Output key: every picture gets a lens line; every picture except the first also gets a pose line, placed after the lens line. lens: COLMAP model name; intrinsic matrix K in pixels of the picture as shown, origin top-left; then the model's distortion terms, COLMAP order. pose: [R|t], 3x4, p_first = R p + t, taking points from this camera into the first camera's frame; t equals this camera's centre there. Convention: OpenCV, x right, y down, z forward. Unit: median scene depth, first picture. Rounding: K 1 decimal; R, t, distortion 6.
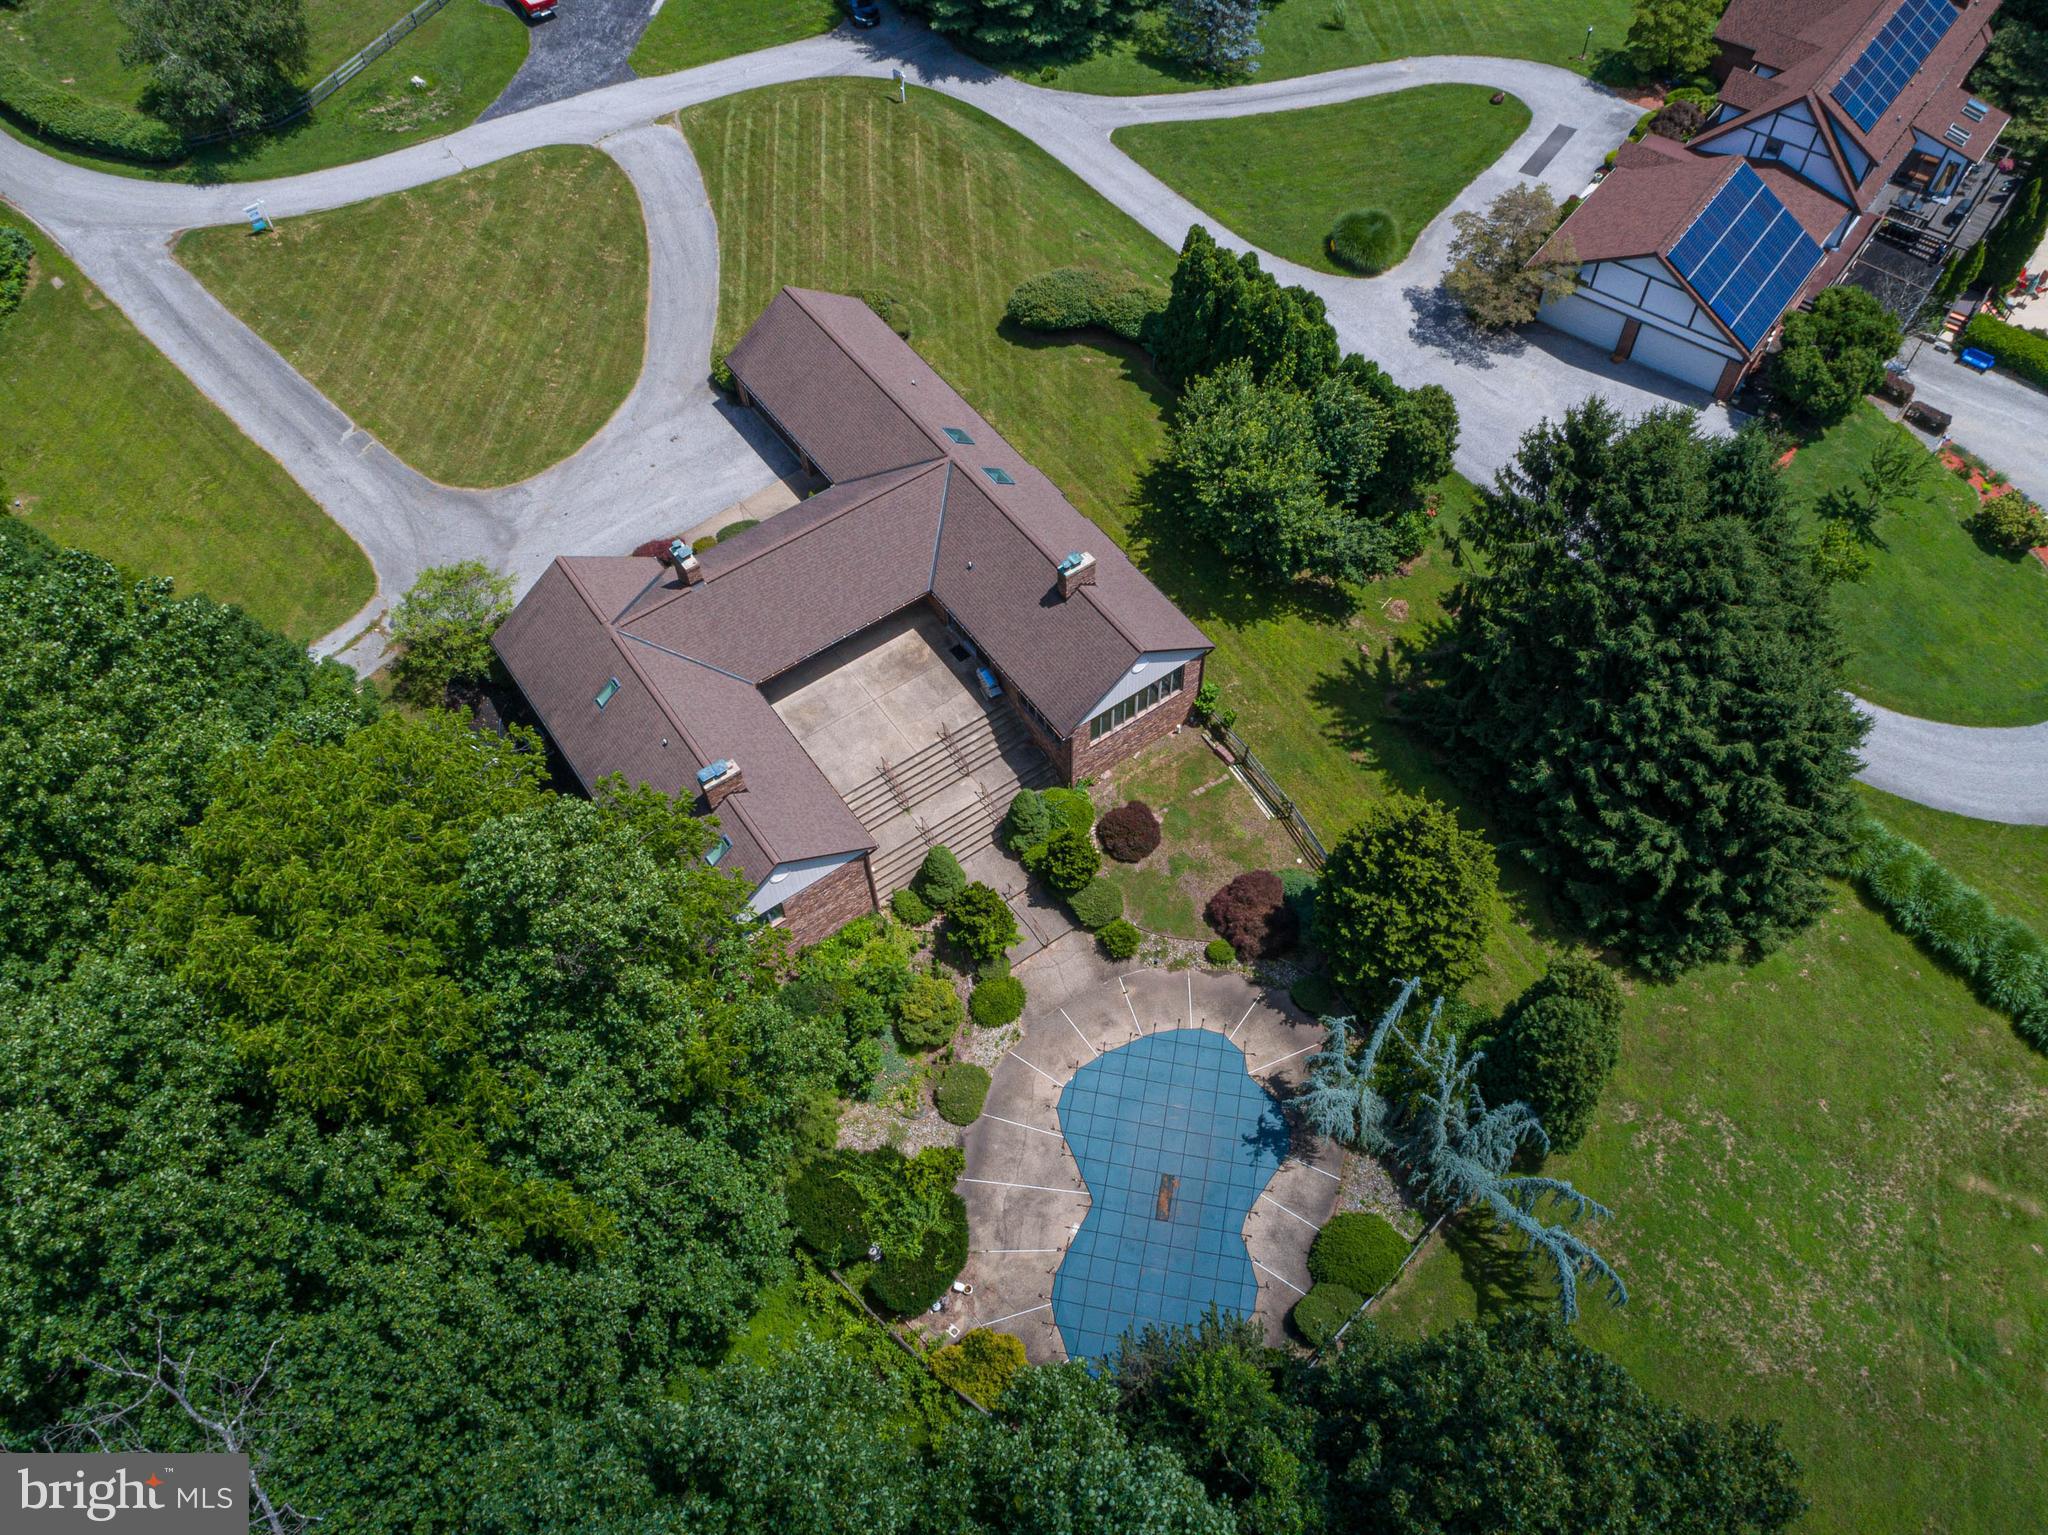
lens RADIAL K [[1539.9, 0, 1024.0], [0, 1539.9, 767.5], [0, 0, 1]] dist [-0.028557, -0.001337]
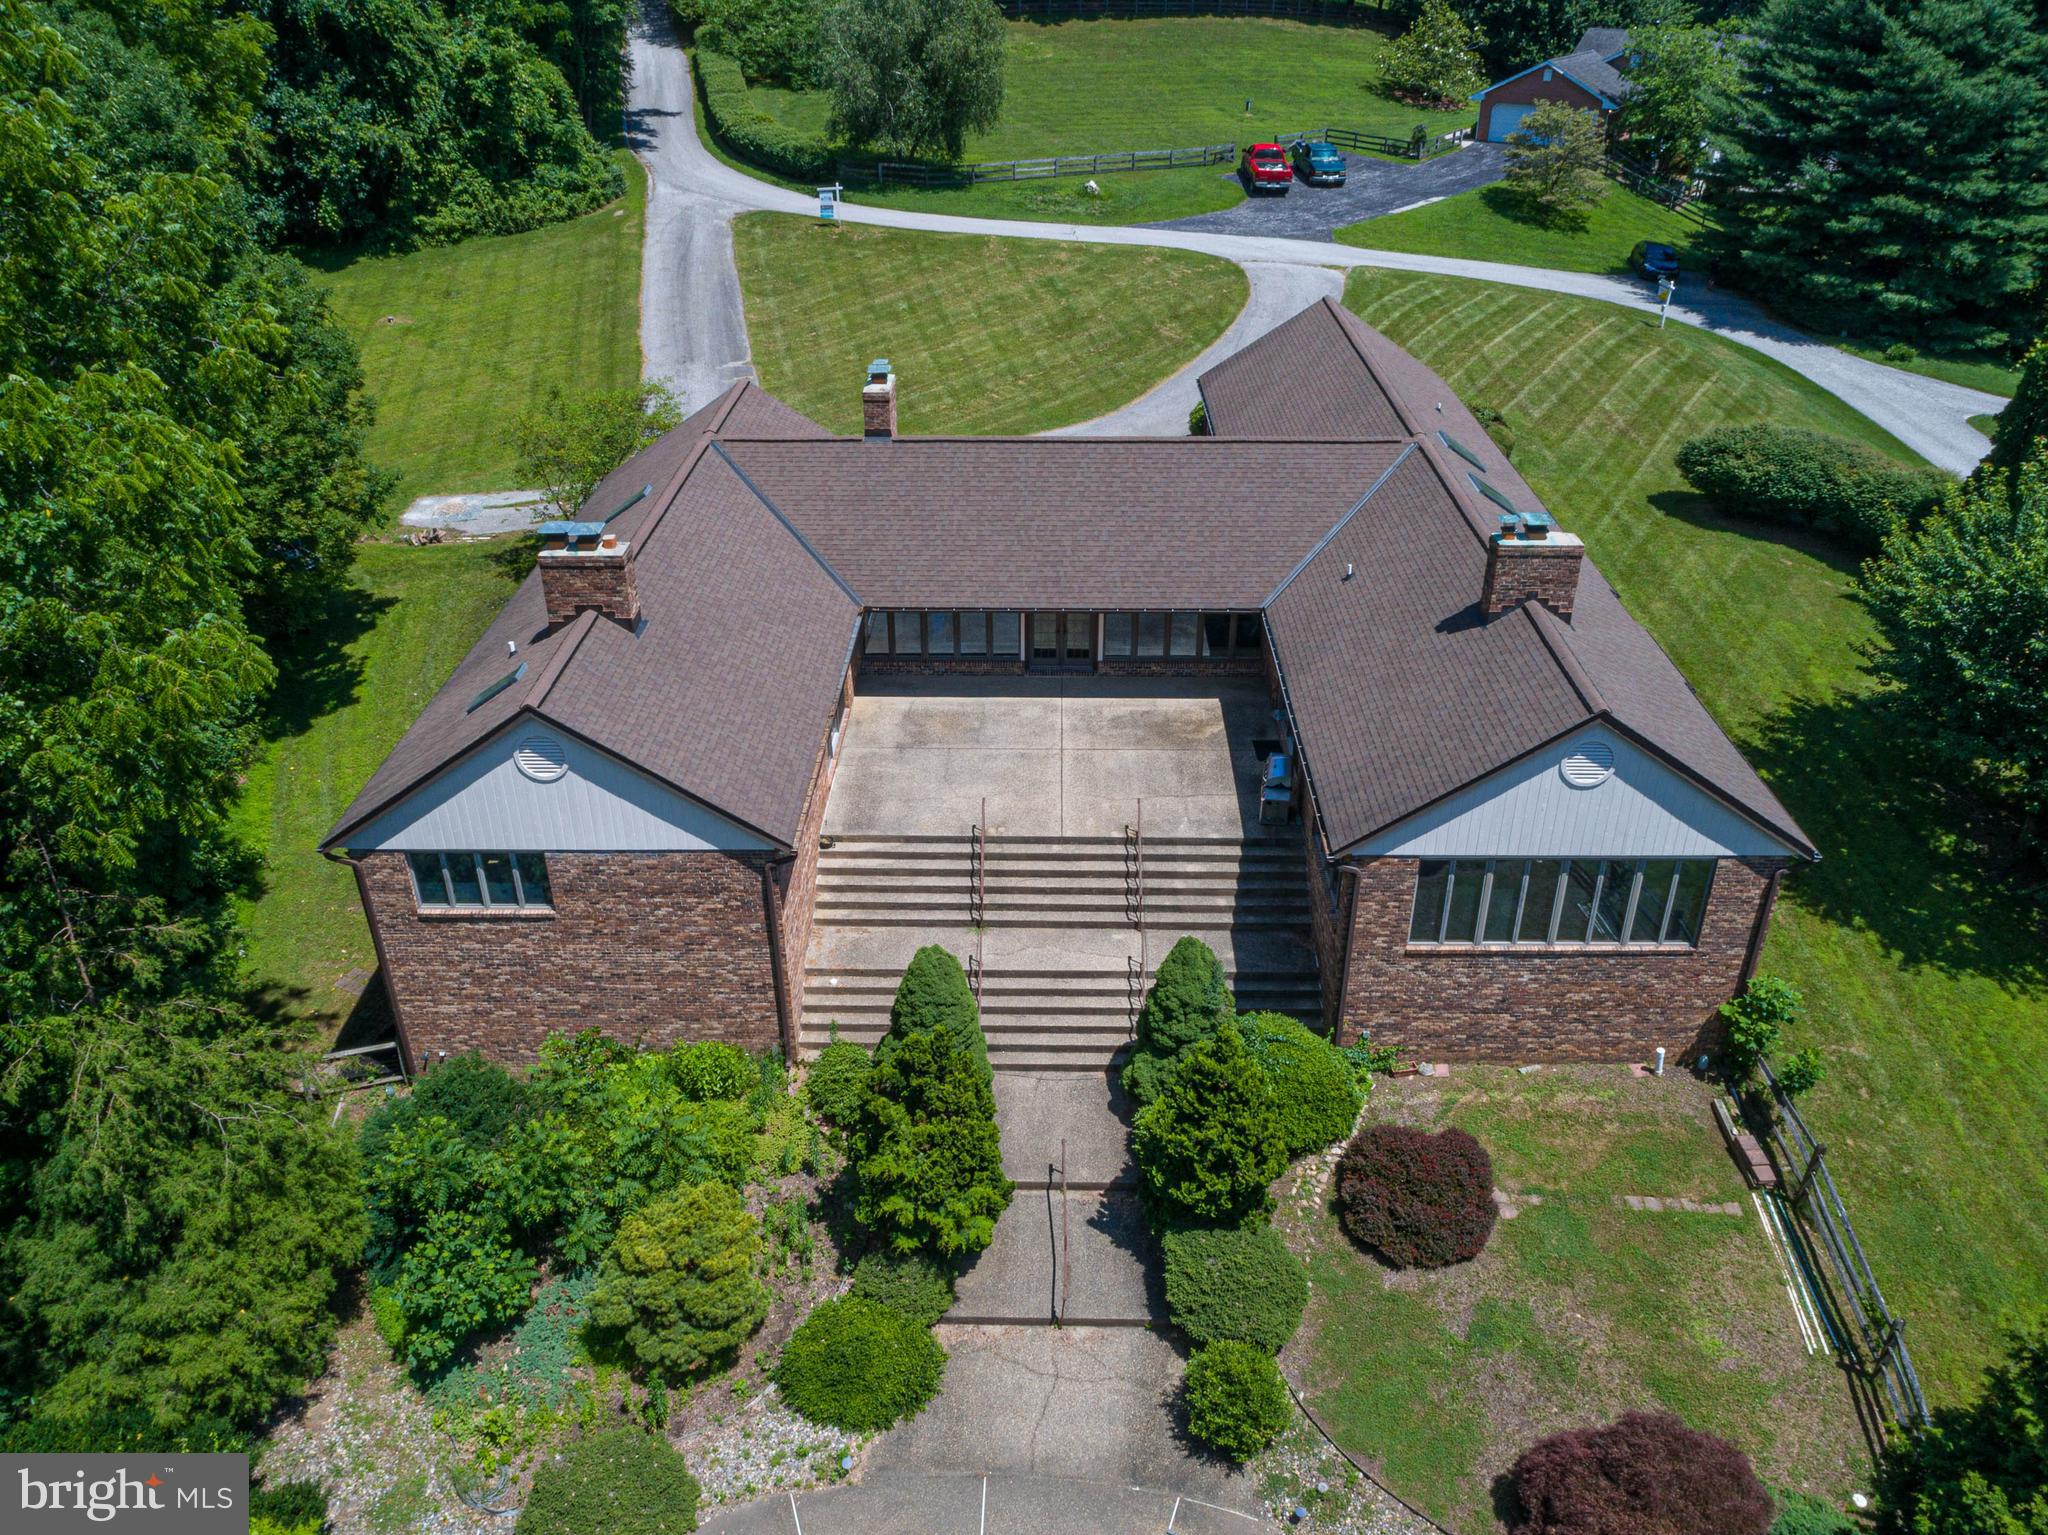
lens RADIAL K [[1539.9, 0, 1024.0], [0, 1539.9, 767.5], [0, 0, 1]] dist [-0.028557, -0.001337]
pose [[0.802943, 0.308267, -0.510151, 0.151576], [-0.496019, 0.820174, -0.285098, 0.111395], [0.330527, 0.481962, 0.811459, 0.600233]]
